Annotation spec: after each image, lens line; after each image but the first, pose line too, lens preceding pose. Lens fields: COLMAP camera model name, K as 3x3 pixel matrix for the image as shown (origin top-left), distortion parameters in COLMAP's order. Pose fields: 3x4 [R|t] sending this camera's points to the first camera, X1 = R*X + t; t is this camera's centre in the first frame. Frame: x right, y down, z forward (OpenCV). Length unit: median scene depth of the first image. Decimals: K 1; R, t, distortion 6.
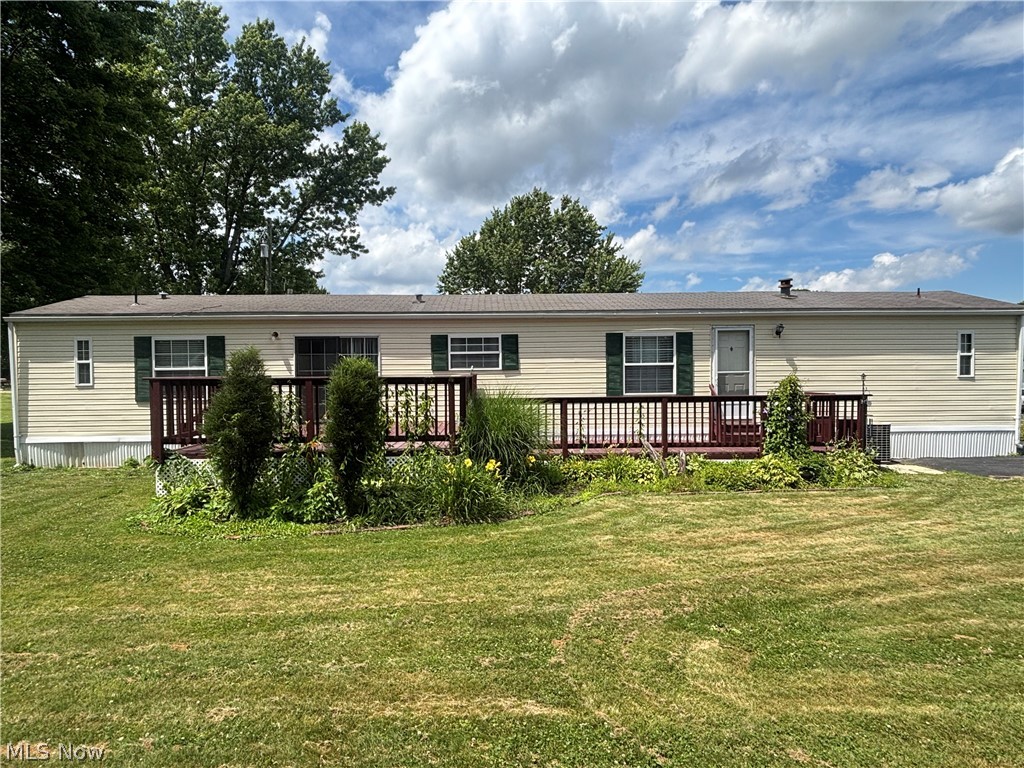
lens RADIAL K [[576.7, 0, 504.5], [0, 576.7, 388.4], [0, 0, 1]] dist [-0.012160, 0.006132]
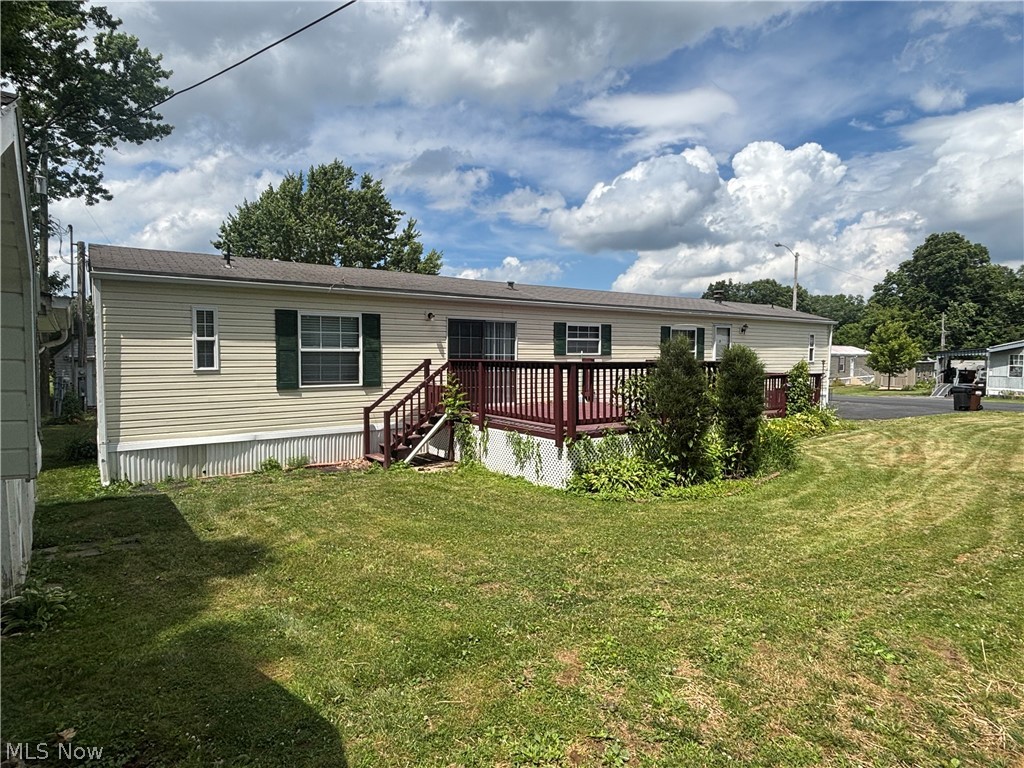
lens RADIAL K [[576.7, 0, 522.4], [0, 576.7, 388.3], [0, 0, 1]] dist [-0.012160, 0.006132]
pose [[0.826911, -0.021701, 0.561914, -0.802508], [0.005411, 0.999516, 0.030638, -0.001776], [-0.562306, -0.022294, 0.826628, 0.128670]]
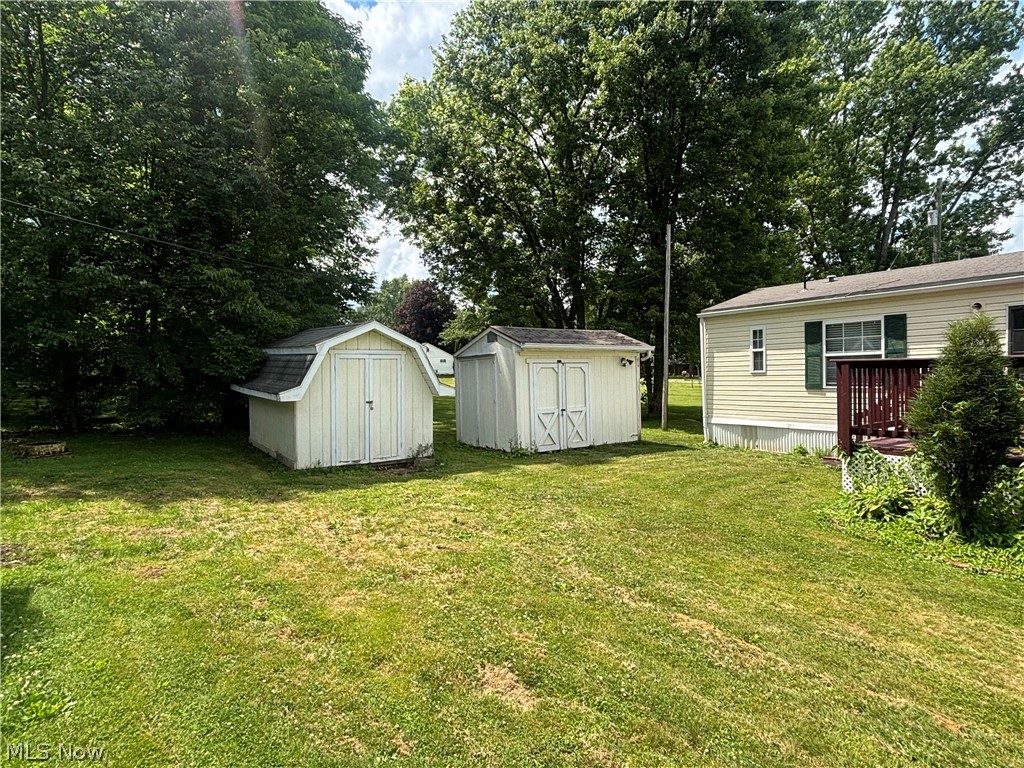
lens RADIAL K [[576.7, 0, 510.6], [0, 576.7, 383.2], [0, 0, 1]] dist [-0.012160, 0.006132]
pose [[0.532600, 0.011593, -0.846288, -0.078062], [-0.007992, 0.999930, 0.008668, 0.009296], [0.846329, 0.002147, 0.532656, 0.050308]]
